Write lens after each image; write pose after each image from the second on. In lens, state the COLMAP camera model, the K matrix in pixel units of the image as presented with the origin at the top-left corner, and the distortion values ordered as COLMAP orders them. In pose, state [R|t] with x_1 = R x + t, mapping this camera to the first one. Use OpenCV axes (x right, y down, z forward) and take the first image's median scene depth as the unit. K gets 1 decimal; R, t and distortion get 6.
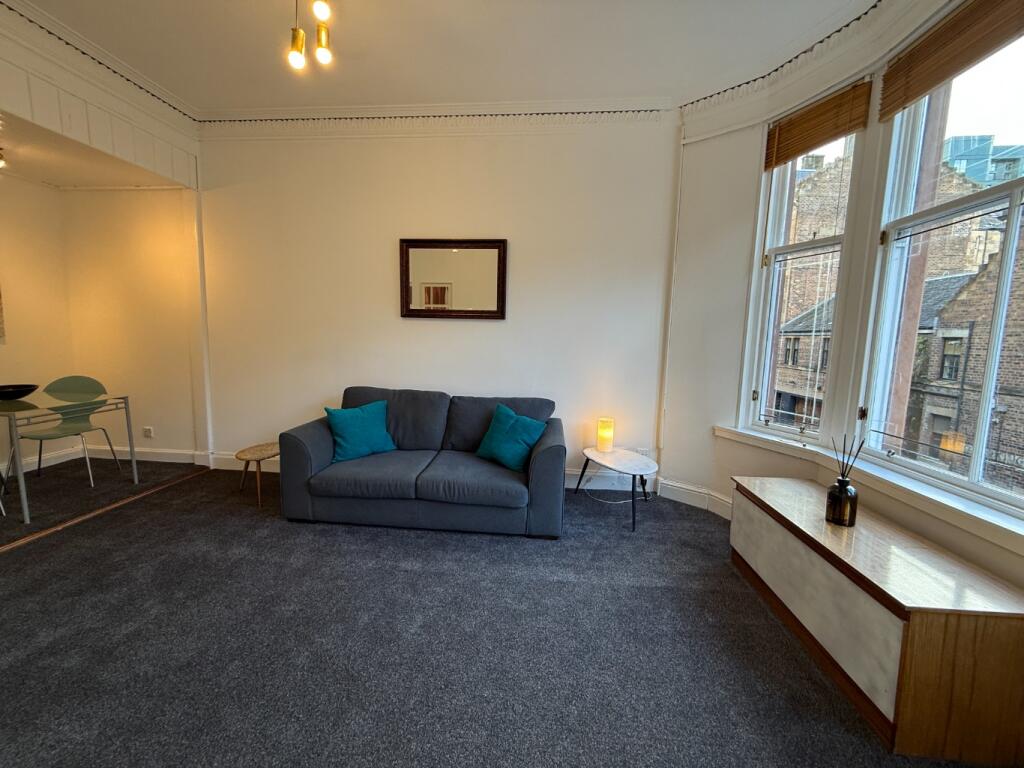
lens RADIAL K [[406.5, 0, 508.9], [0, 406.5, 384.7], [0, 0, 1]] dist [-0.000193, -0.000119]
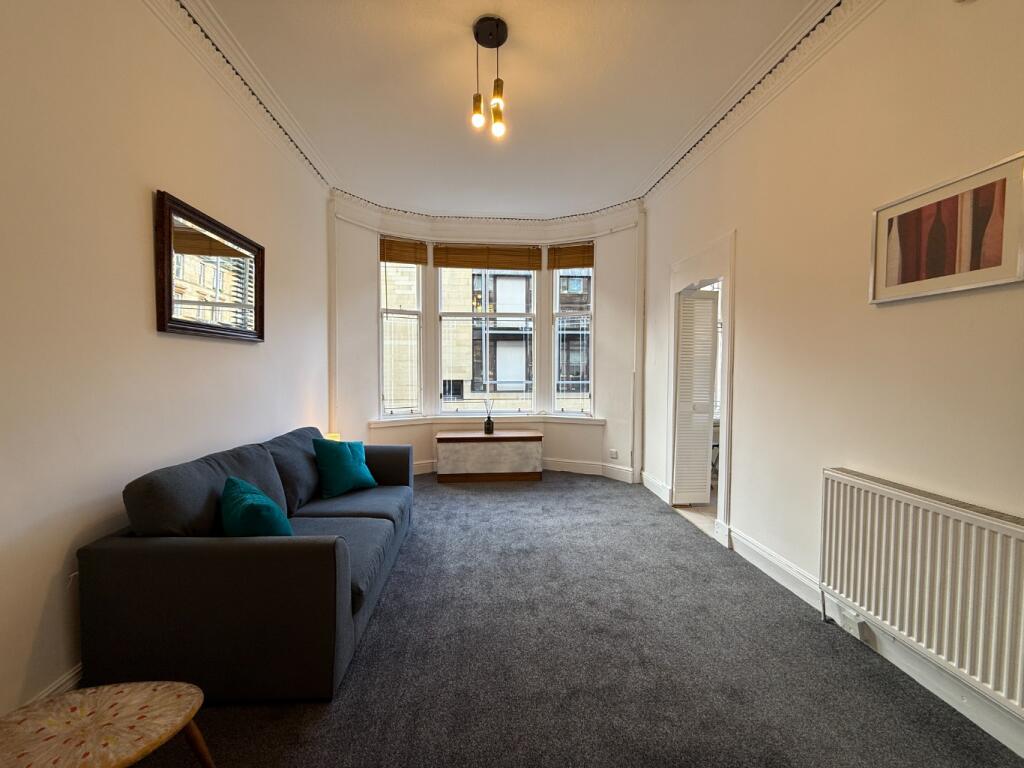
lens RADIAL K [[406.5, 0, 508.9], [0, 406.5, 384.7], [0, 0, 1]] dist [-0.000193, -0.000119]
pose [[-0.169713, -0.069195, 0.983061, -1.159190], [0.105646, 0.990506, 0.087957, -0.122957], [-0.979815, 0.118784, -0.160791, 0.839331]]
